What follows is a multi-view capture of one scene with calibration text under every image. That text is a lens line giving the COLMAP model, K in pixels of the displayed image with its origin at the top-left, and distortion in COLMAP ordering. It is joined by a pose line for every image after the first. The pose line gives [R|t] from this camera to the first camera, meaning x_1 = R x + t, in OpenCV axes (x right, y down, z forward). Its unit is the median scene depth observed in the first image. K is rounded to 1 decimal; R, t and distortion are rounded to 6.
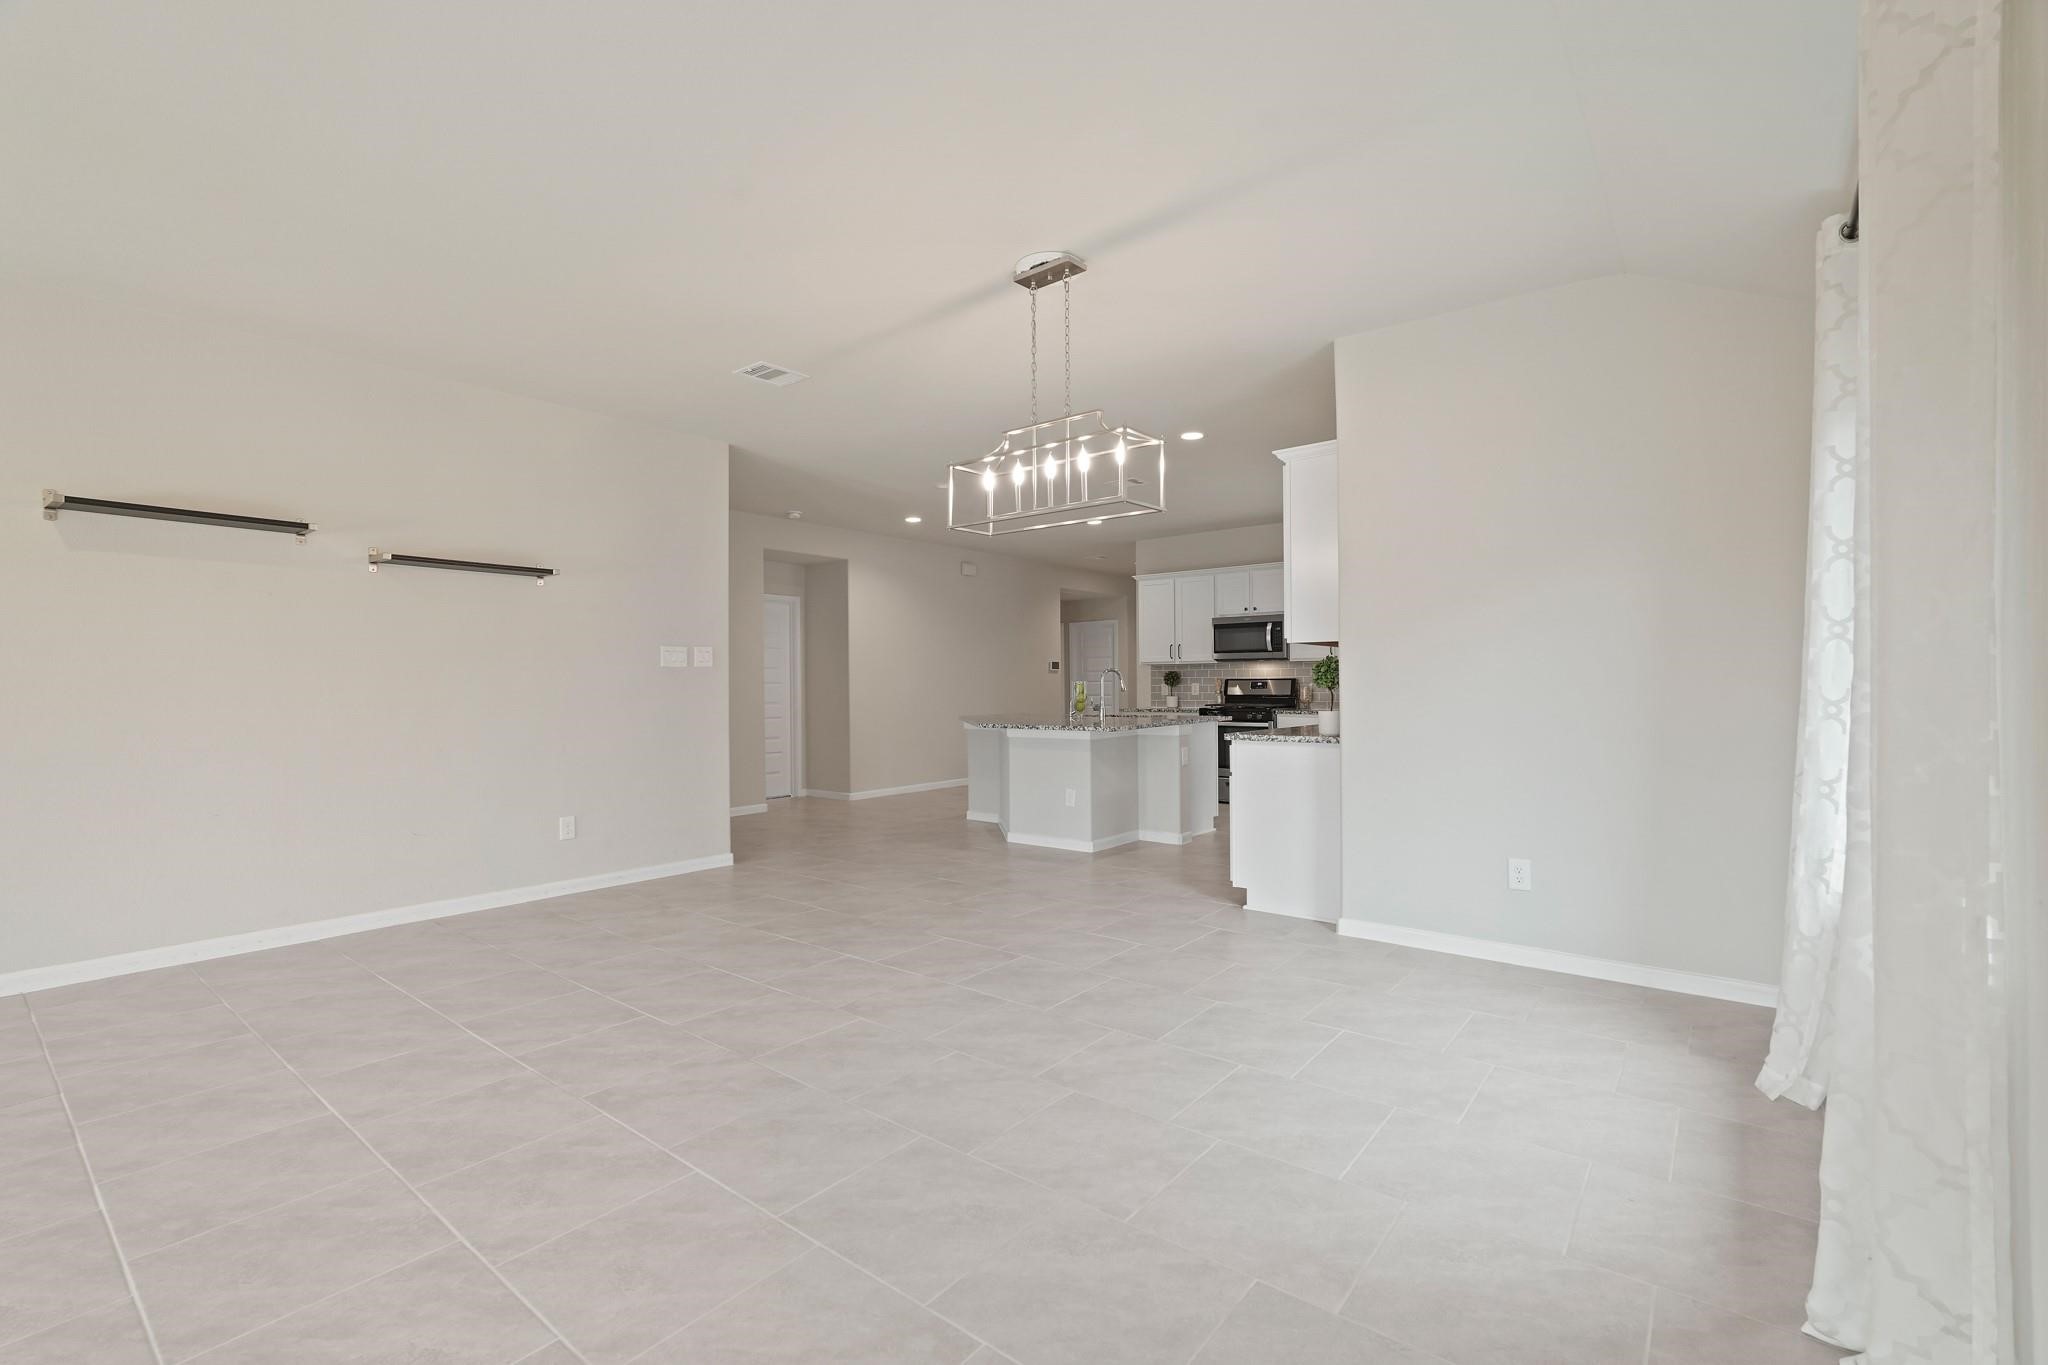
lens RADIAL K [[902.3, 0, 1016.9], [0, 902.3, 677.6], [0, 0, 1]] dist [-0.015805, 0.005549]
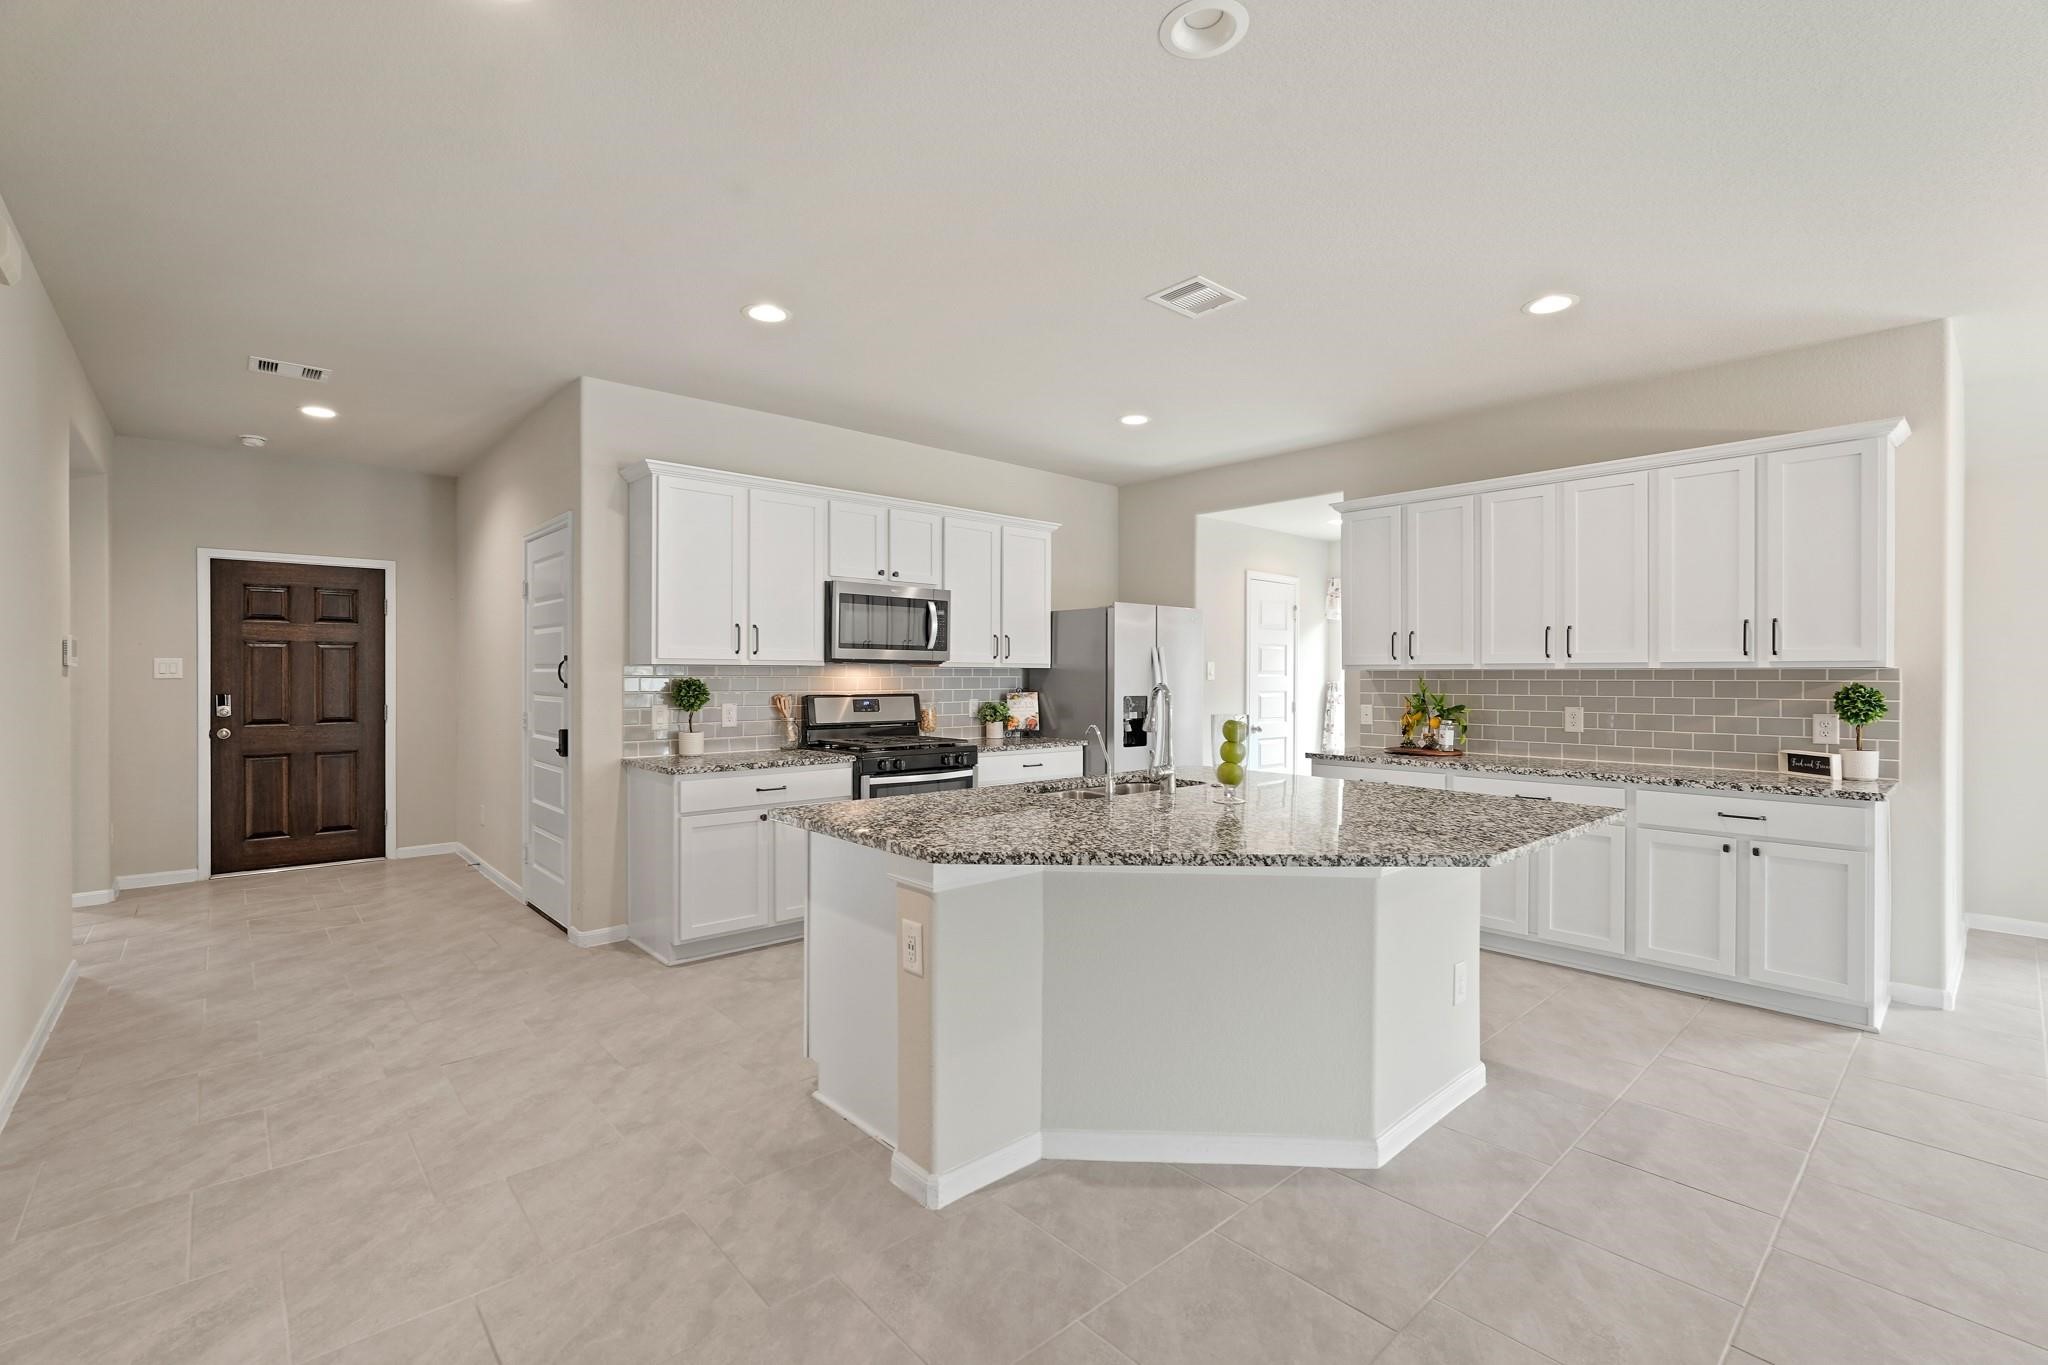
lens RADIAL K [[902.3, 0, 1019.7], [0, 902.3, 675.7], [0, 0, 1]] dist [-0.015805, 0.005549]
pose [[0.155062, 0.006669, 0.987882, -0.443184], [-0.011604, 0.999921, -0.004929, -0.014060], [-0.987837, -0.010699, 0.155127, 1.237037]]
